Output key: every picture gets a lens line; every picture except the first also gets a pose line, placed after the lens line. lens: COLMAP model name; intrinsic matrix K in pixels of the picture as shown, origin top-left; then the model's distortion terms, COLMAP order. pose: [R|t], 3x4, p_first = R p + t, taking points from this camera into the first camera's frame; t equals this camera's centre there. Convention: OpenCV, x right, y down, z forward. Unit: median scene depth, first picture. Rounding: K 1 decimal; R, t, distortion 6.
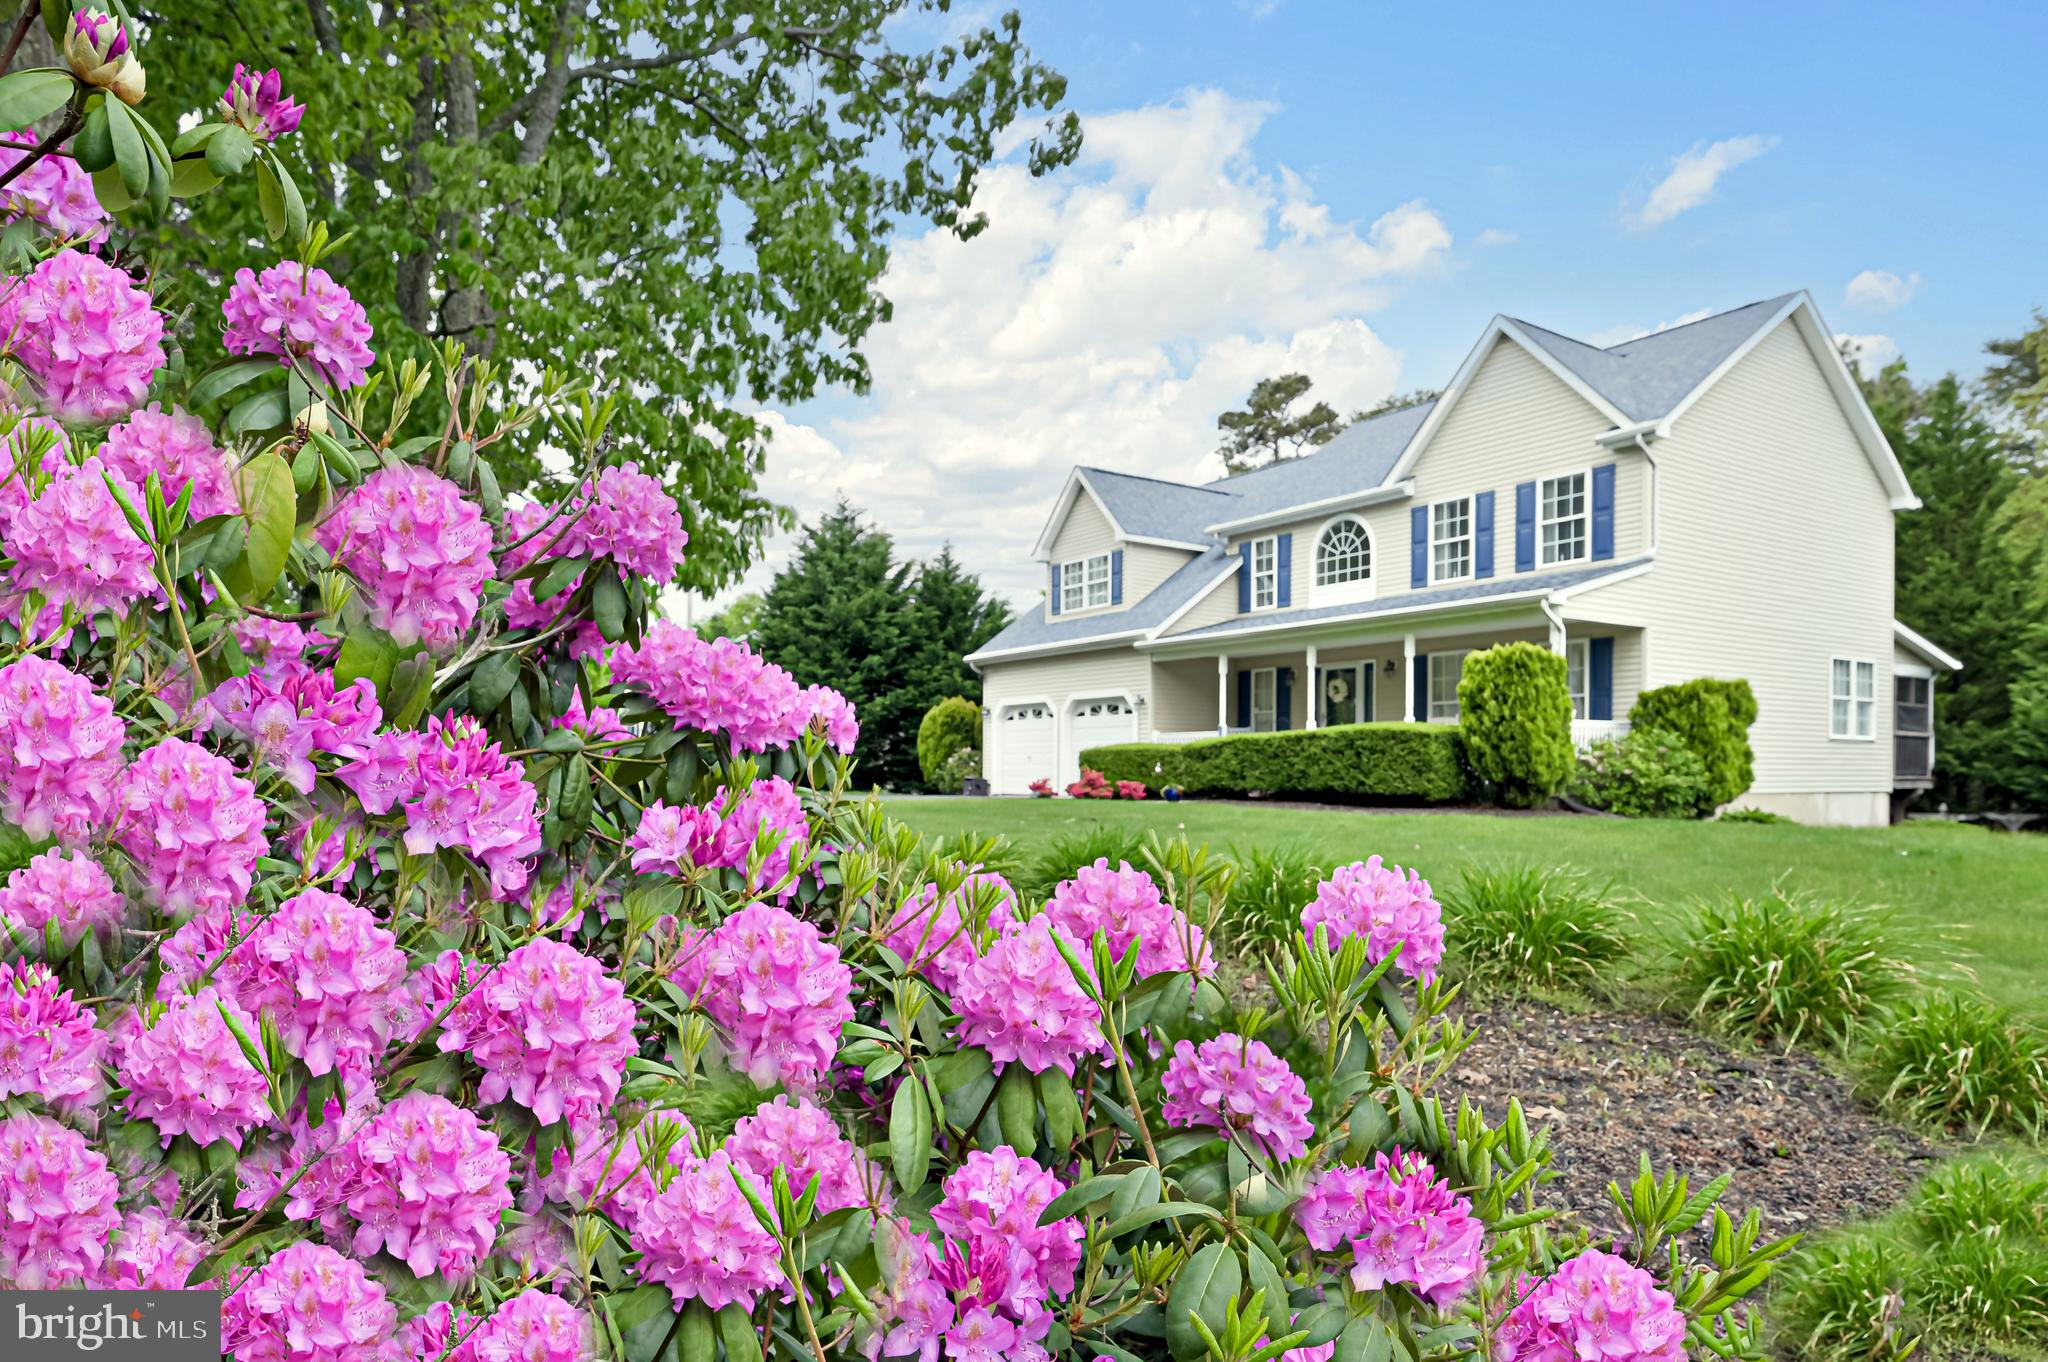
lens RADIAL K [[1224.0, 0, 1014.1], [0, 1224.0, 774.8], [0, 0, 1]] dist [0.000257, 0.000880]
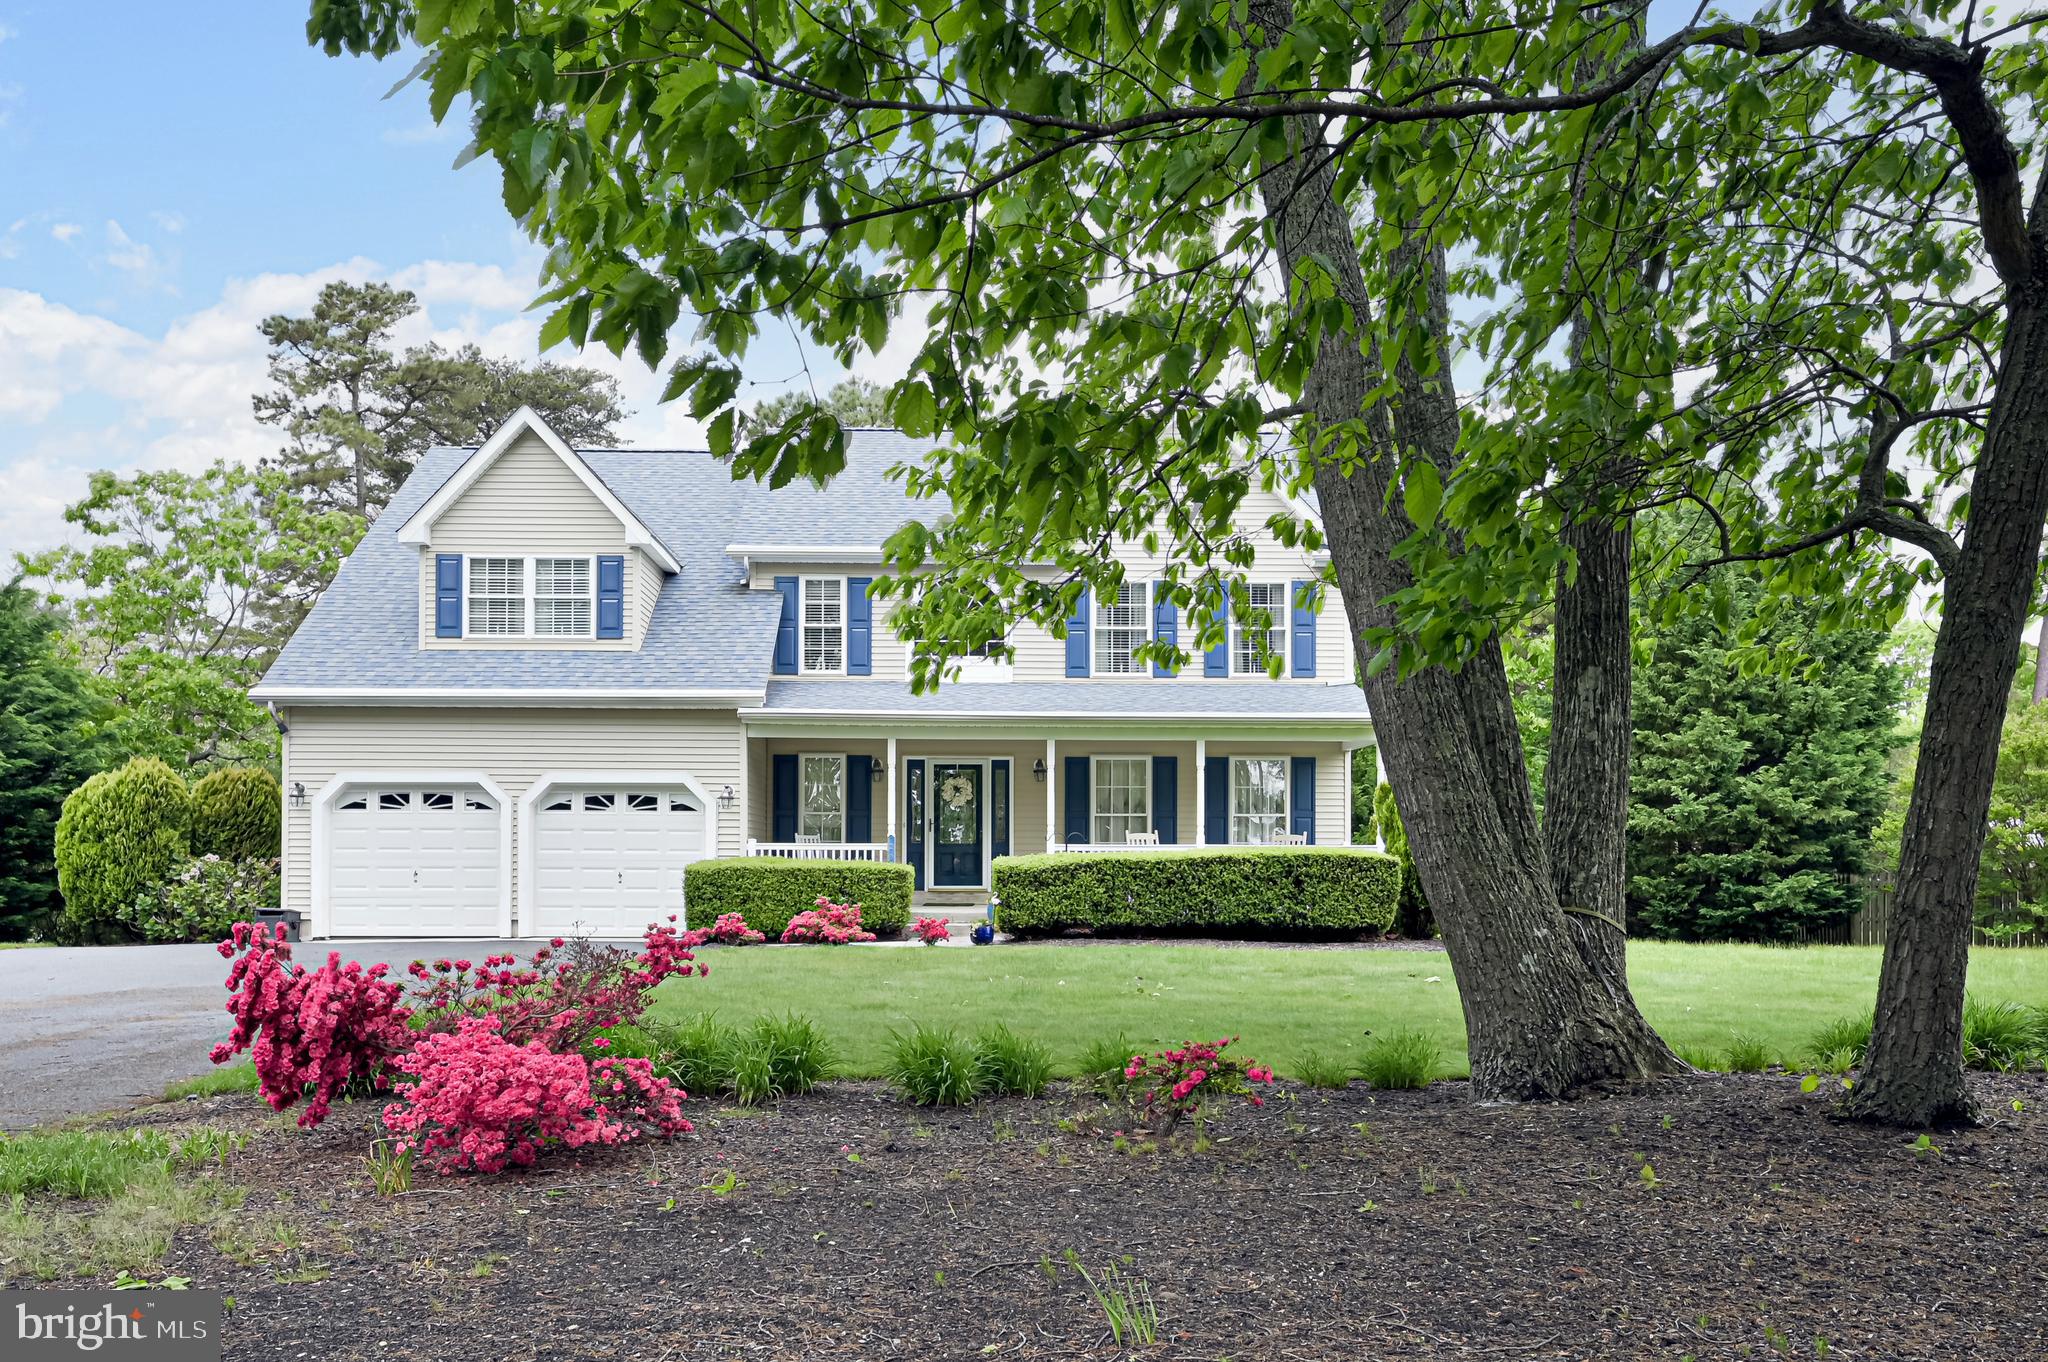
lens RADIAL K [[1678.6, 0, 1026.8], [0, 1678.6, 854.4], [0, 0, 1]] dist [-0.001520, -0.000815]
pose [[0.529312, 0.000327, 0.848427, -0.656178], [0.001584, 0.999998, -0.001374, -0.027896], [-0.848426, 0.002071, 0.529310, 0.405886]]
